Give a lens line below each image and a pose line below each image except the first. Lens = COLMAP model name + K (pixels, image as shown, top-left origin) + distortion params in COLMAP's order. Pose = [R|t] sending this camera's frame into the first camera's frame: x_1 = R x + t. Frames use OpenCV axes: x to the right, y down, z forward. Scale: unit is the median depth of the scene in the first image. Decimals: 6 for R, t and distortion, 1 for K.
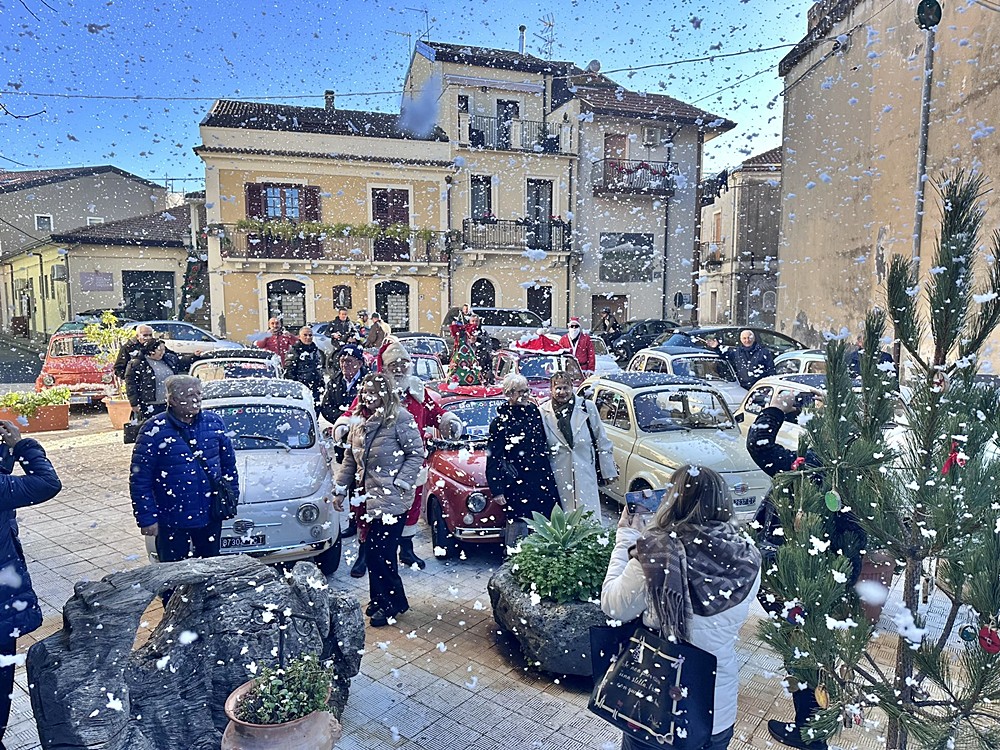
lens RADIAL K [[705.8, 0, 512.7], [0, 705.8, 380.5], [0, 0, 1]] dist [0.060276, -0.085378]
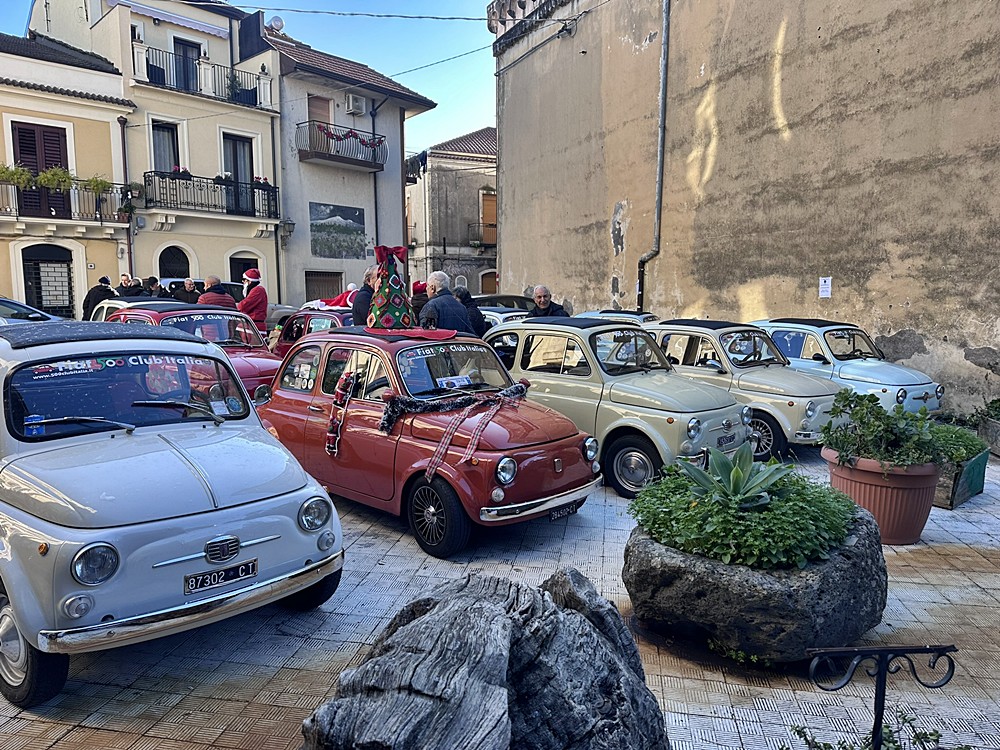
lens RADIAL K [[701.3, 0, 514.9], [0, 701.3, 390.0], [0, 0, 1]] dist [-0.001225, -0.030865]
pose [[0.881914, -0.055213, 0.468166, -0.104535], [0.045406, 0.998449, 0.032219, 0.020401], [-0.469218, -0.007157, 0.883053, 0.111079]]
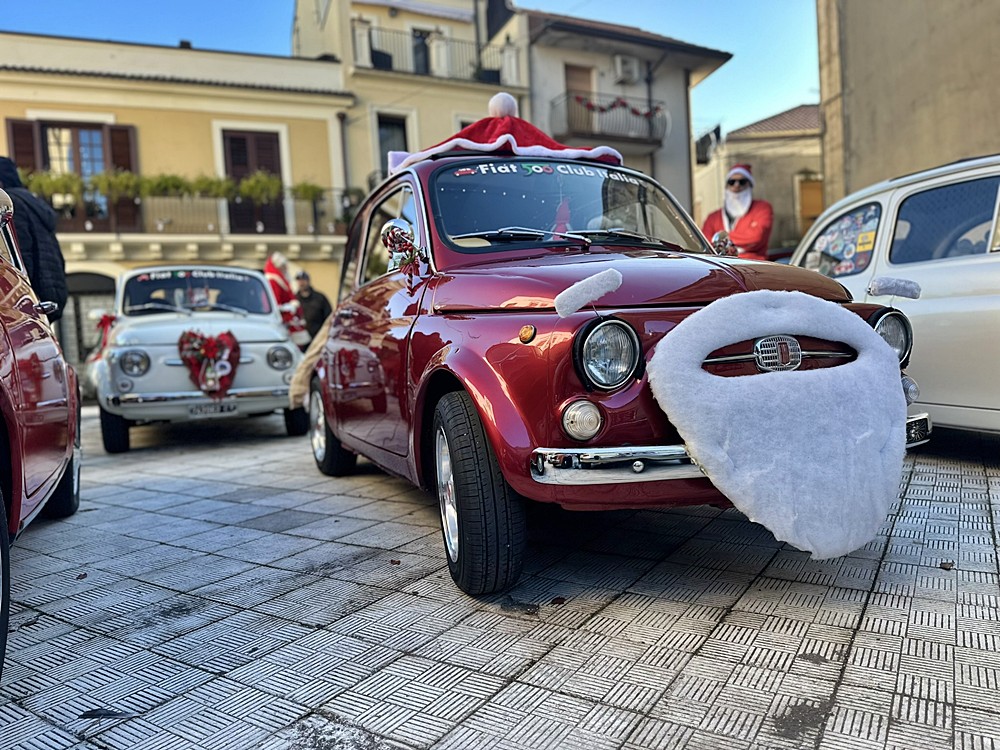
lens RADIAL K [[705.8, 0, 512.7], [0, 705.8, 380.5], [0, 0, 1]] dist [0.060276, -0.085378]
pose [[0.995325, -0.065460, 0.071014, 0.007503], [0.070346, 0.995159, -0.068631, 0.027379], [-0.066177, 0.073306, 0.995111, 0.418148]]
